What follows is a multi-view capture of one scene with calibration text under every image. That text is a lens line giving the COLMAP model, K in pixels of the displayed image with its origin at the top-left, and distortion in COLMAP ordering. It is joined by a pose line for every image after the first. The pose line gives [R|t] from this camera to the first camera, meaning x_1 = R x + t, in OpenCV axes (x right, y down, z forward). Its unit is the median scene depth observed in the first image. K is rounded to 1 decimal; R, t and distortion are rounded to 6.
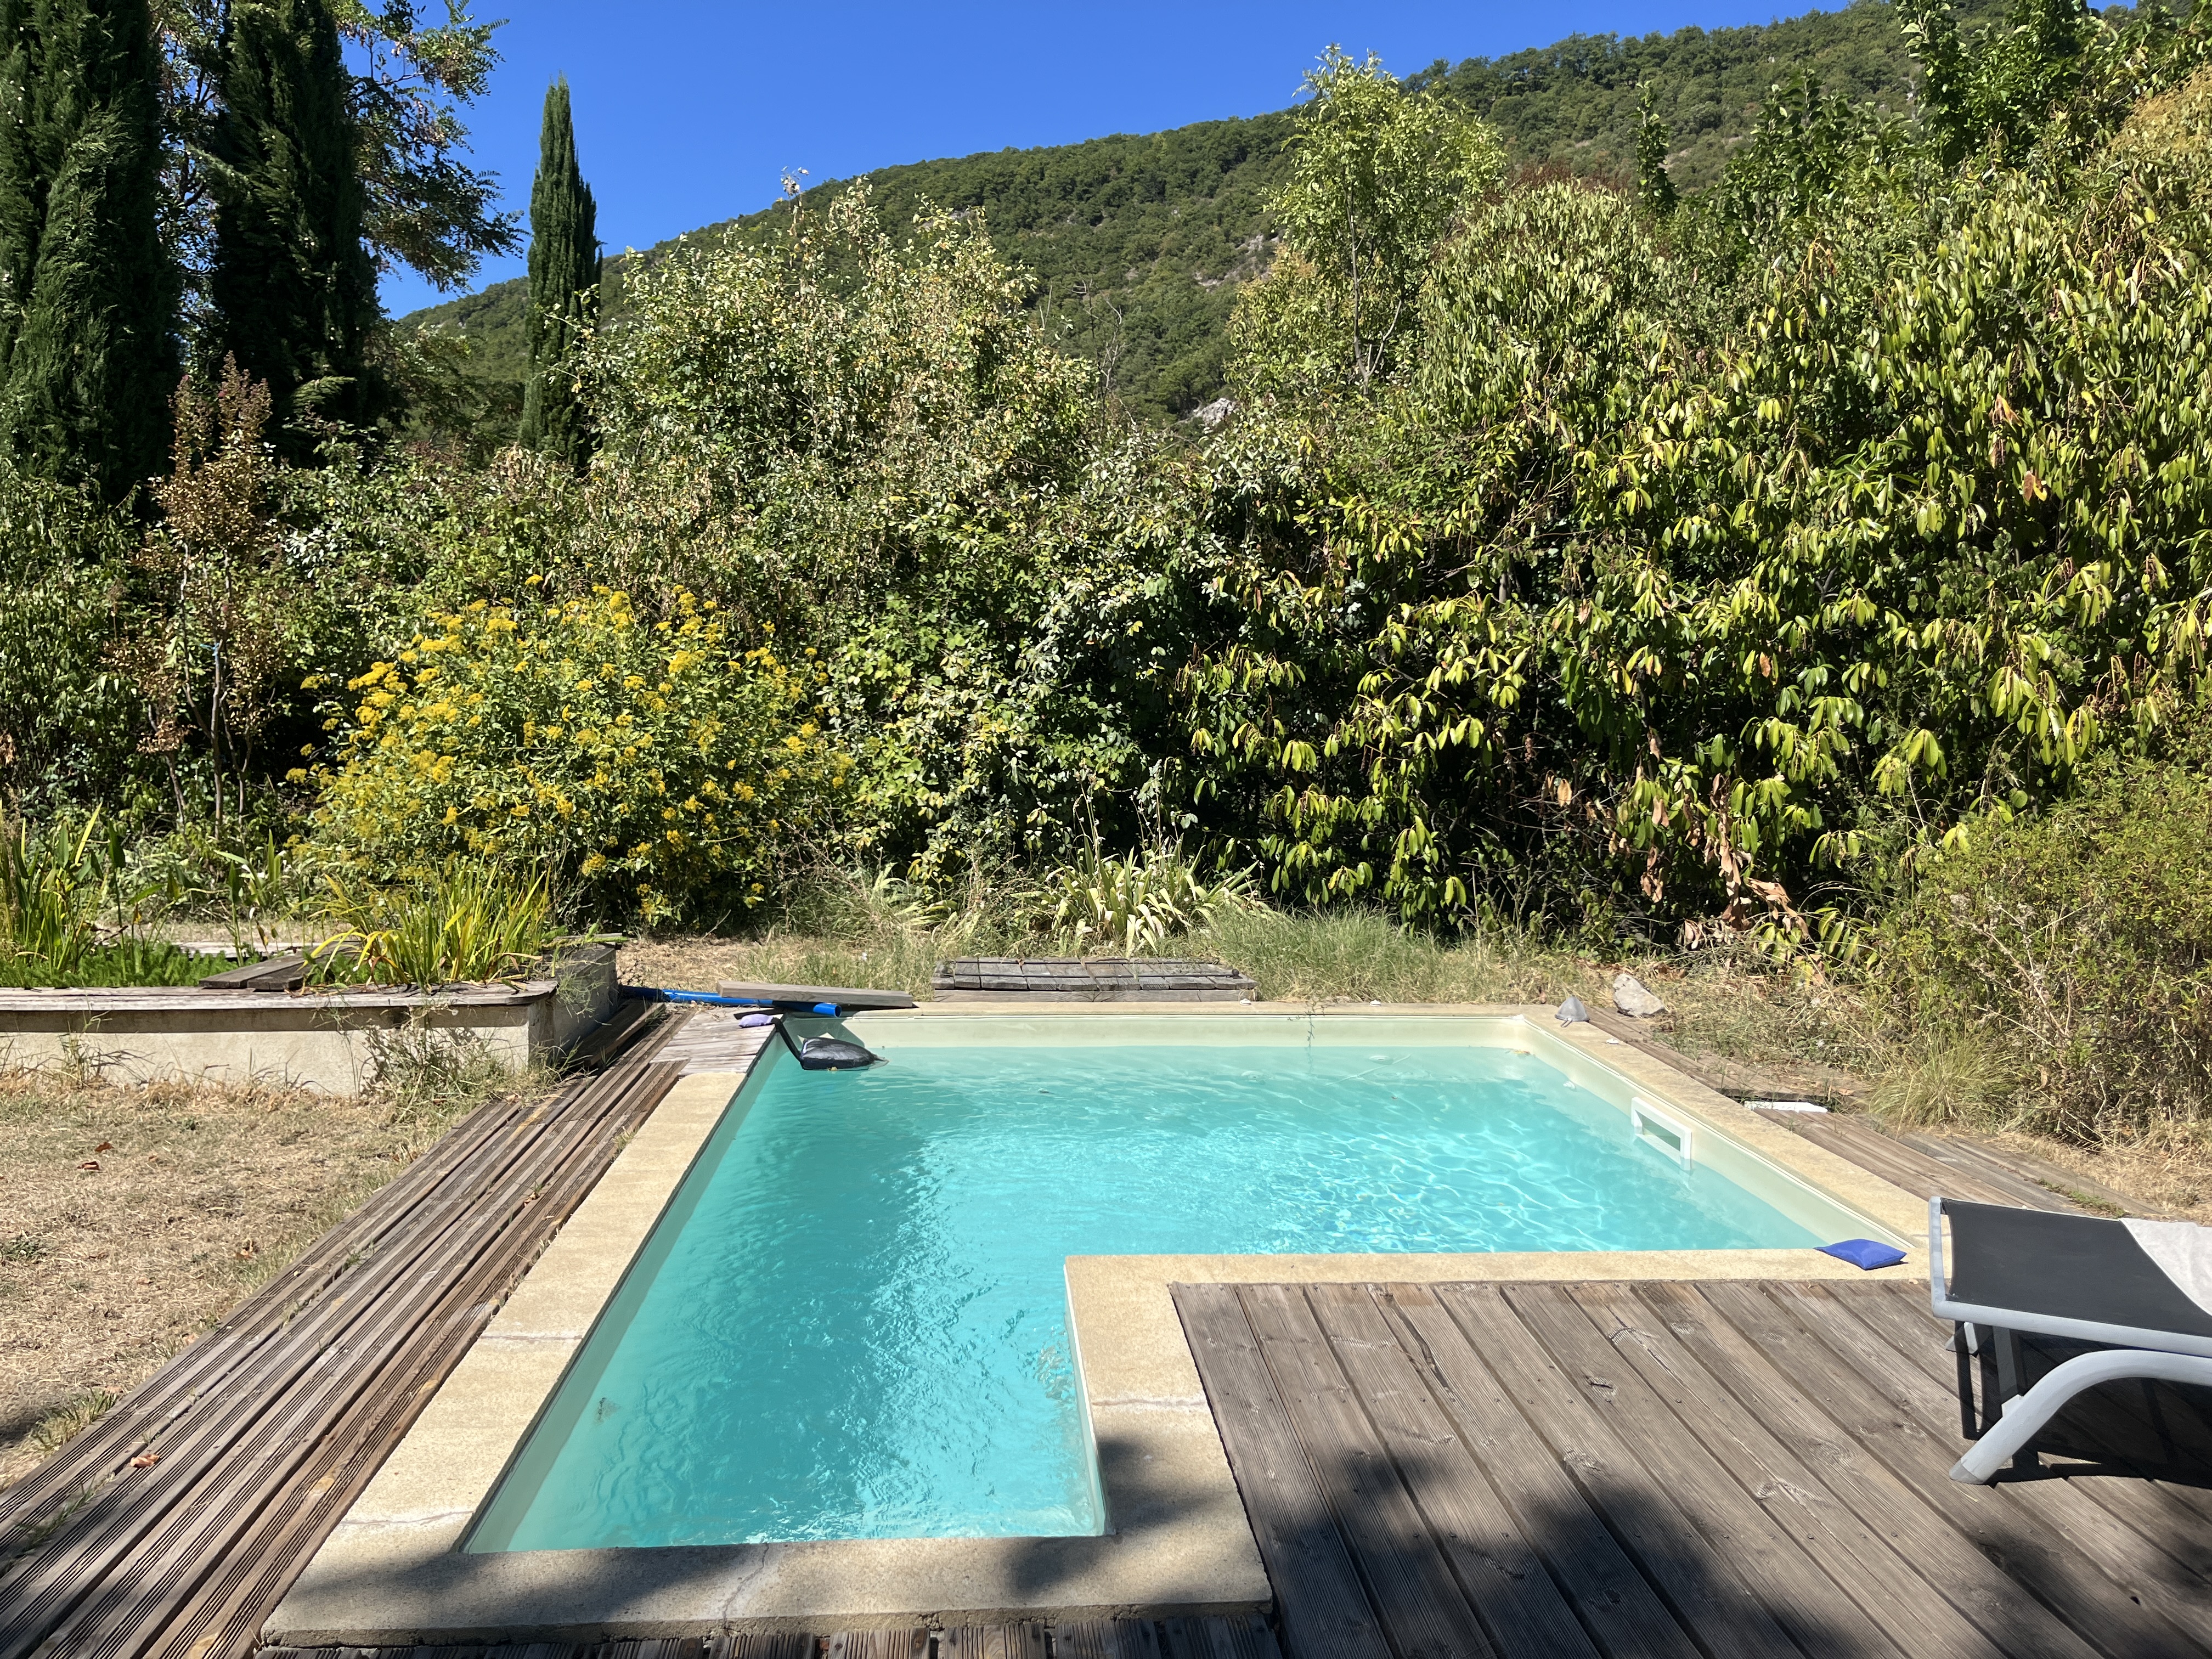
lens RADIAL K [[1684.4, 0, 1106.7], [0, 1684.4, 826.6], [0, 0, 1]] dist [0.031244, -0.033121]
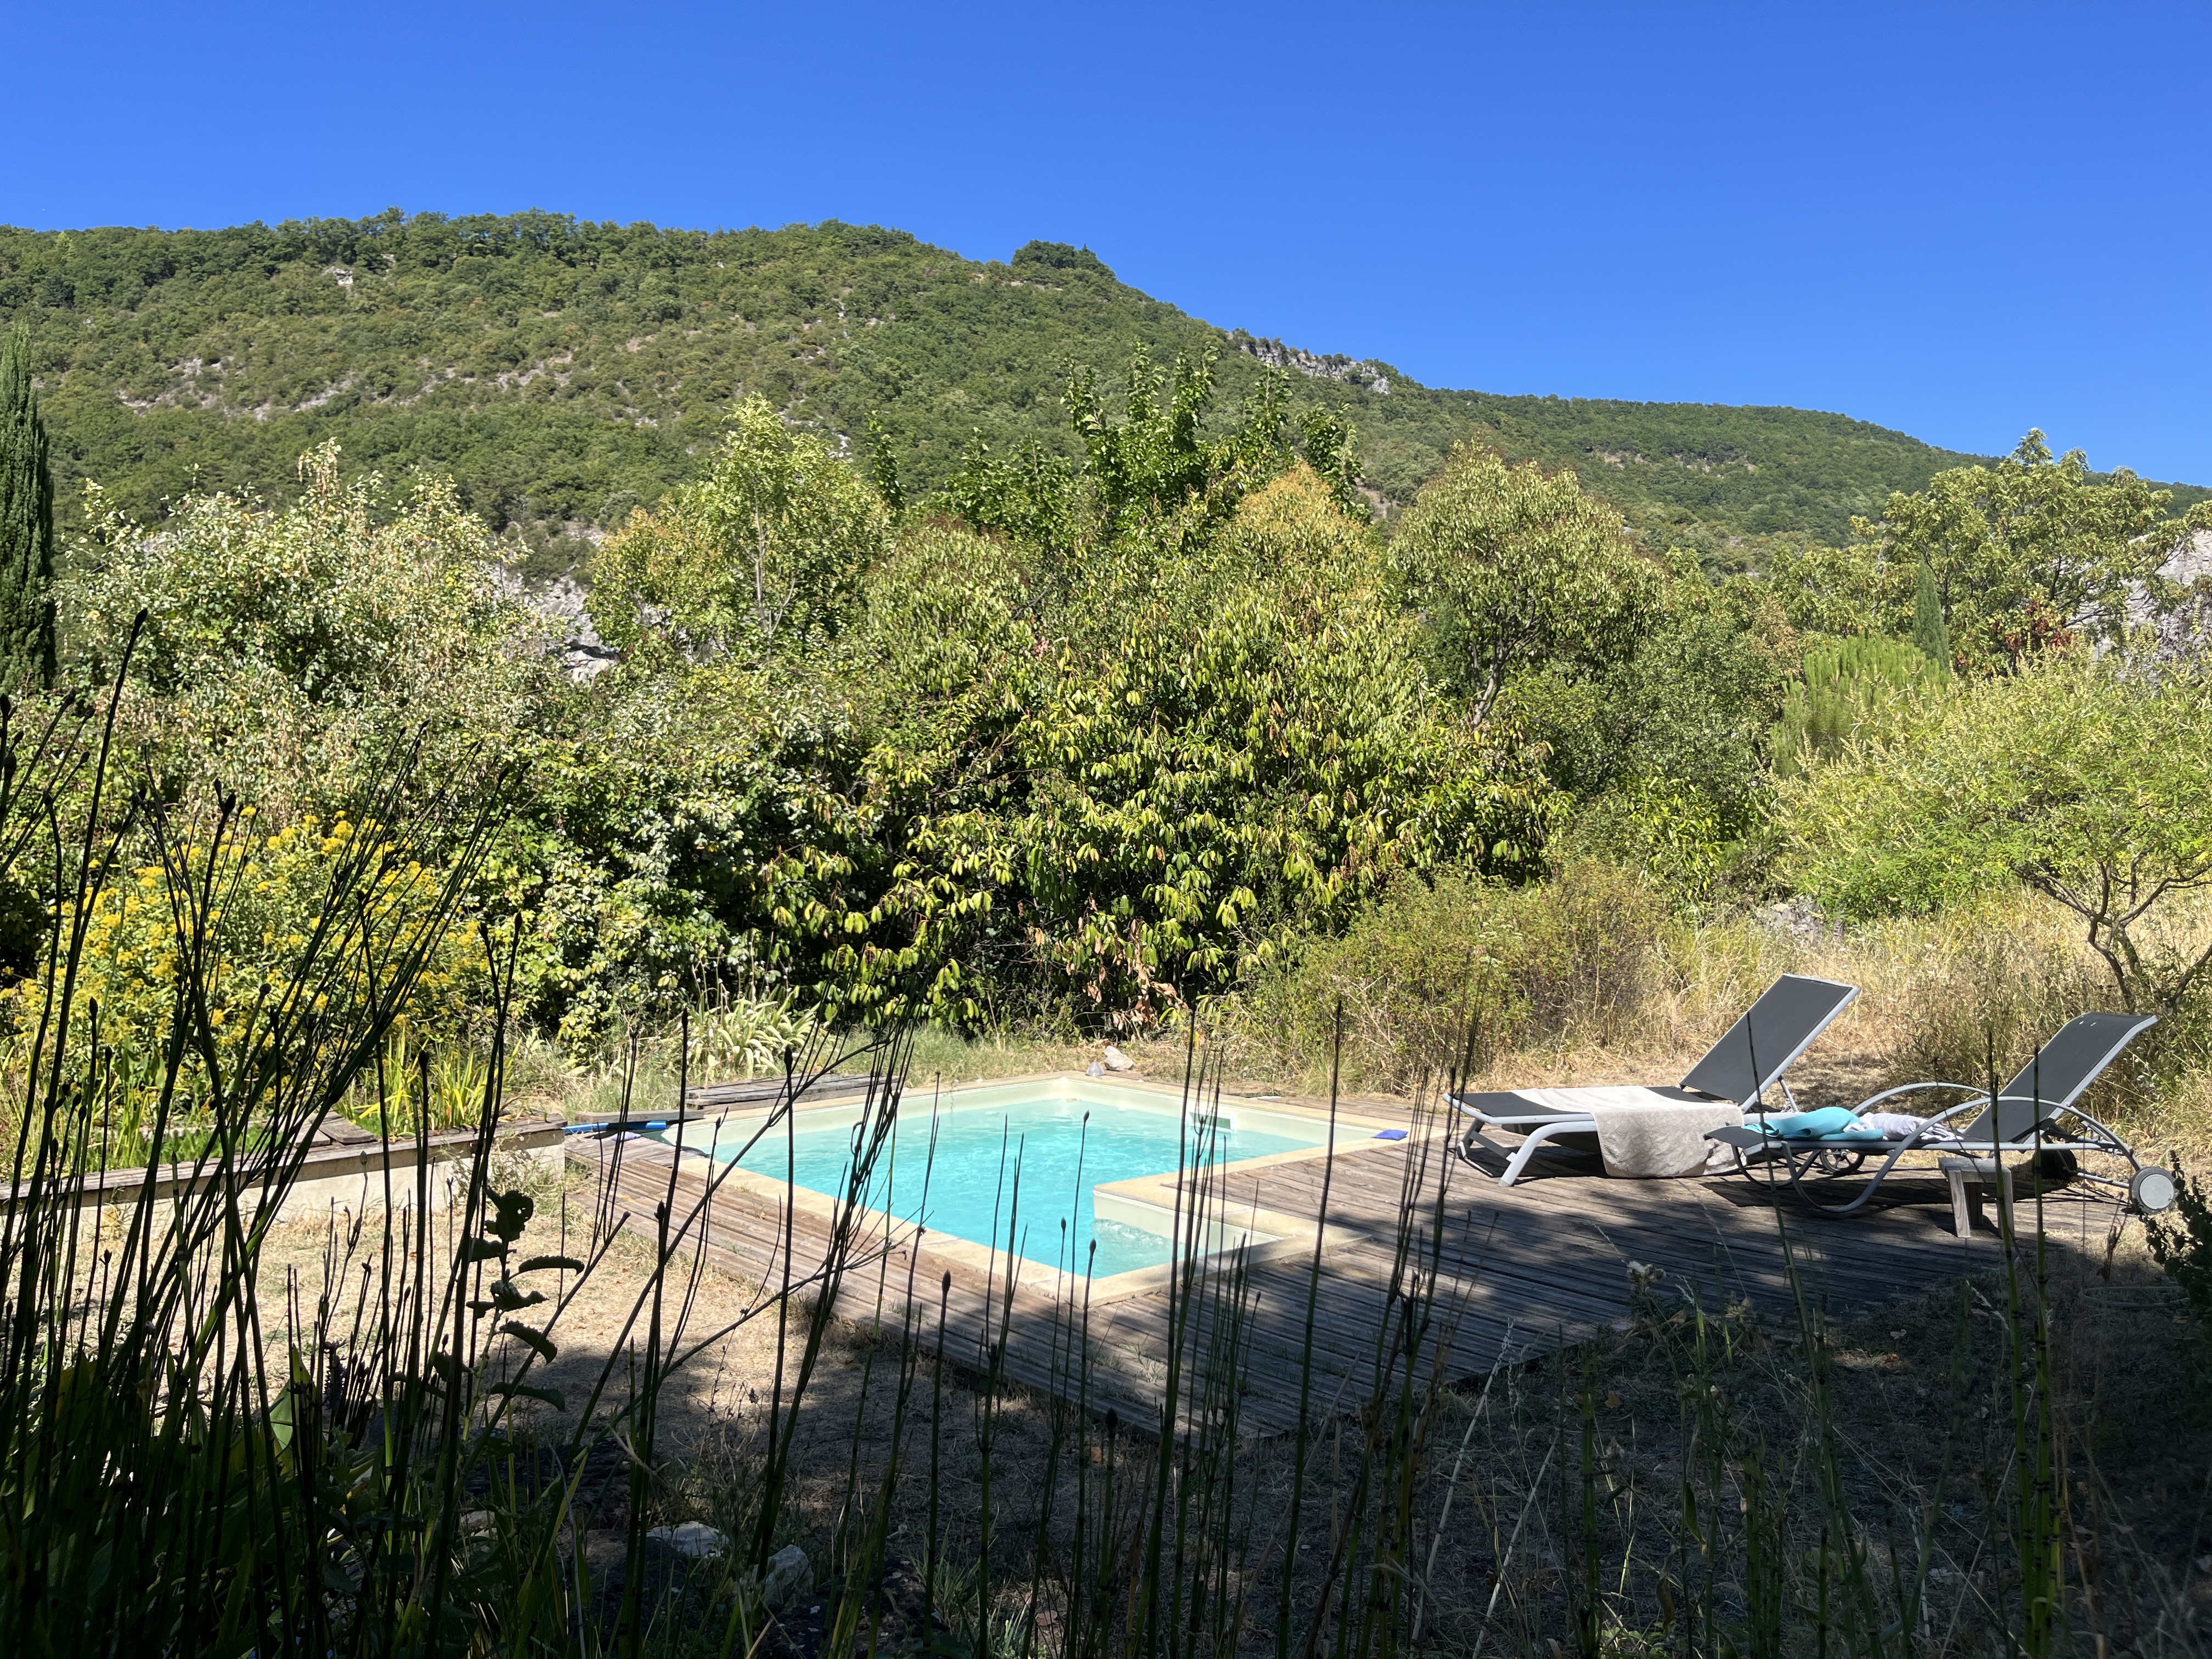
lens RADIAL K [[1684.4, 0, 1105.0], [0, 1684.4, 831.7], [0, 0, 1]] dist [0.031244, -0.033121]
pose [[0.831896, -0.027874, 0.554231, -0.512744], [0.074889, 0.995240, -0.062354, -0.014975], [-0.549856, 0.093378, 0.830024, -0.315023]]
